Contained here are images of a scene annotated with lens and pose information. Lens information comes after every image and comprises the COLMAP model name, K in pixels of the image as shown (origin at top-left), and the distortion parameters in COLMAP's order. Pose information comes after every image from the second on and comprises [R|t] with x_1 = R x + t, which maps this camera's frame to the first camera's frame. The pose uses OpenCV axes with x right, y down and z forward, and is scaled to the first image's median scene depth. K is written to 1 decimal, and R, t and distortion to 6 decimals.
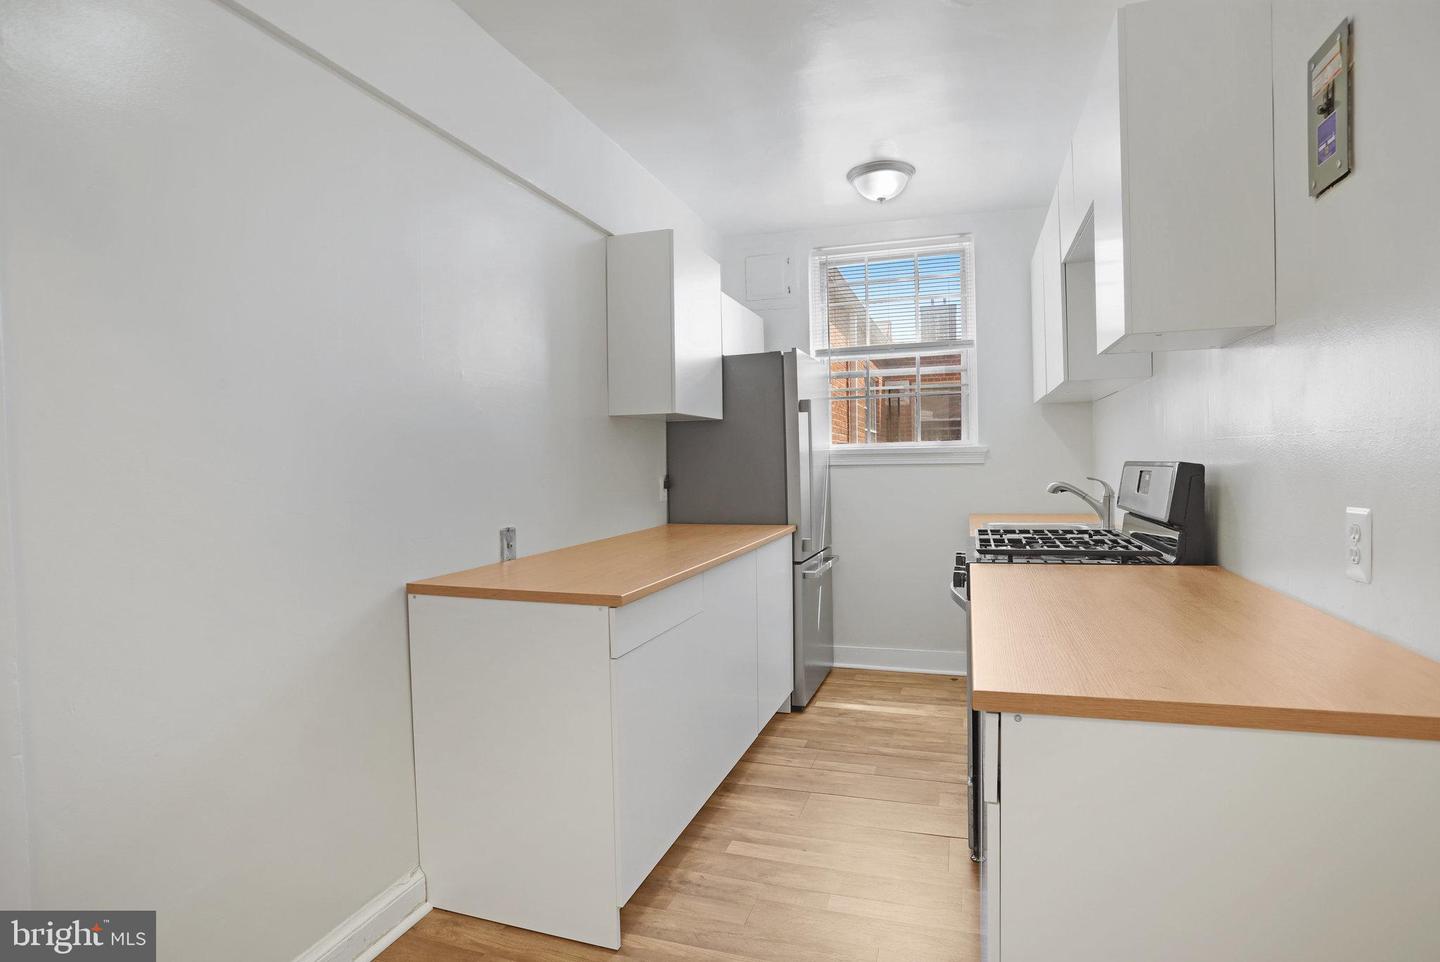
lens RADIAL K [[745.2, 0, 722.4], [0, 745.2, 484.1], [0, 0, 1]] dist [-0.065331, 0.023008]
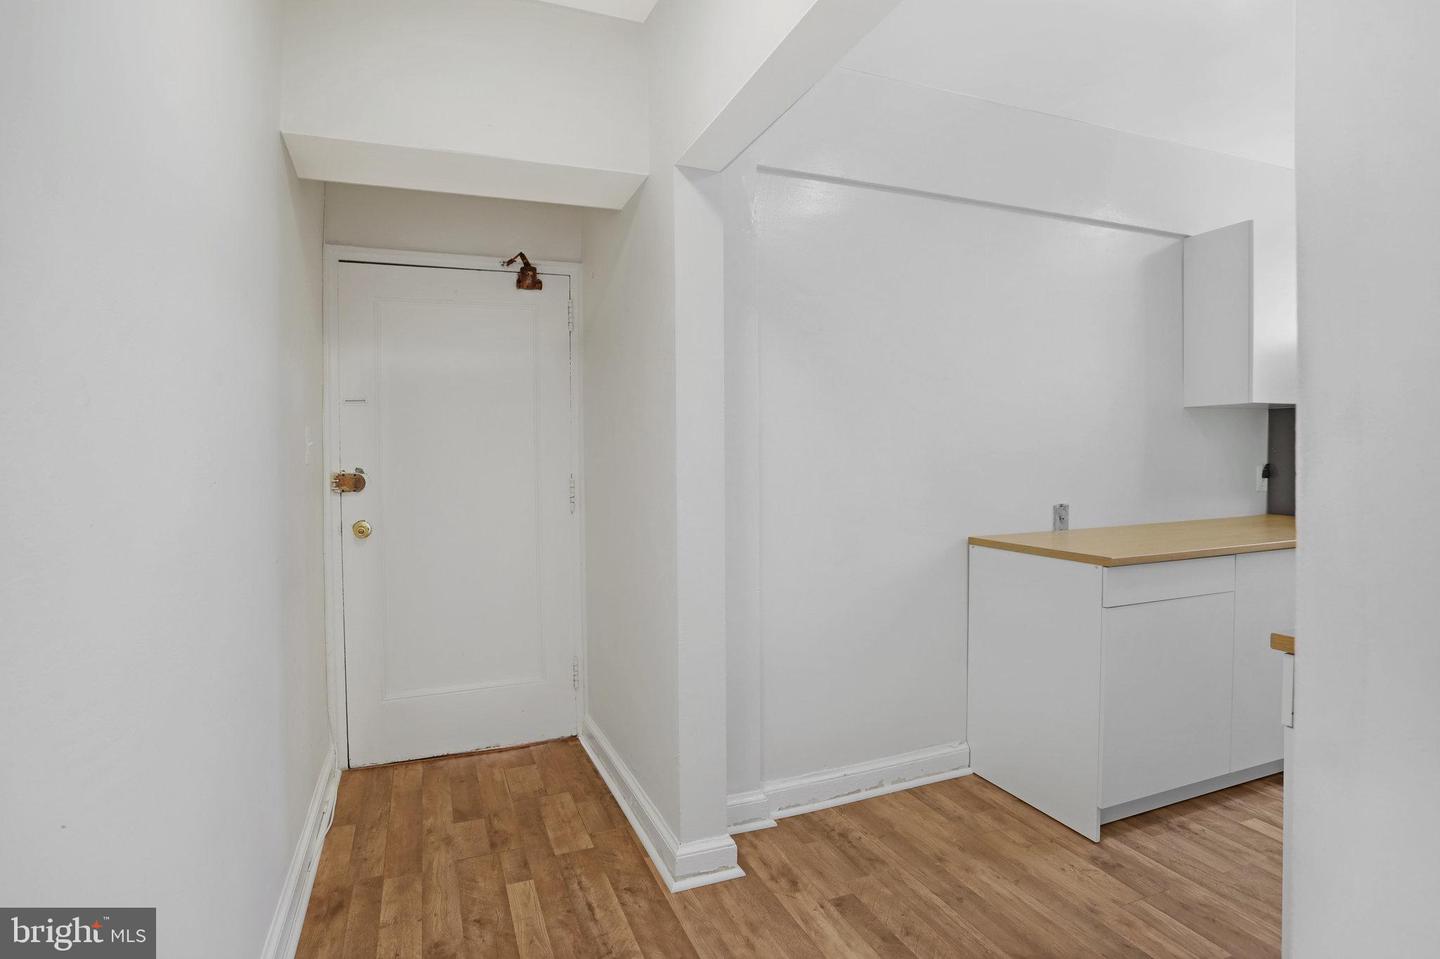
lens RADIAL K [[745.2, 0, 728.9], [0, 745.2, 466.4], [0, 0, 1]] dist [-0.065331, 0.023008]
pose [[0.651257, 0.020038, -0.758592, 0.194077], [-0.024424, 0.999687, 0.005438, 0.002436], [0.758464, 0.014986, 0.651543, -0.152581]]
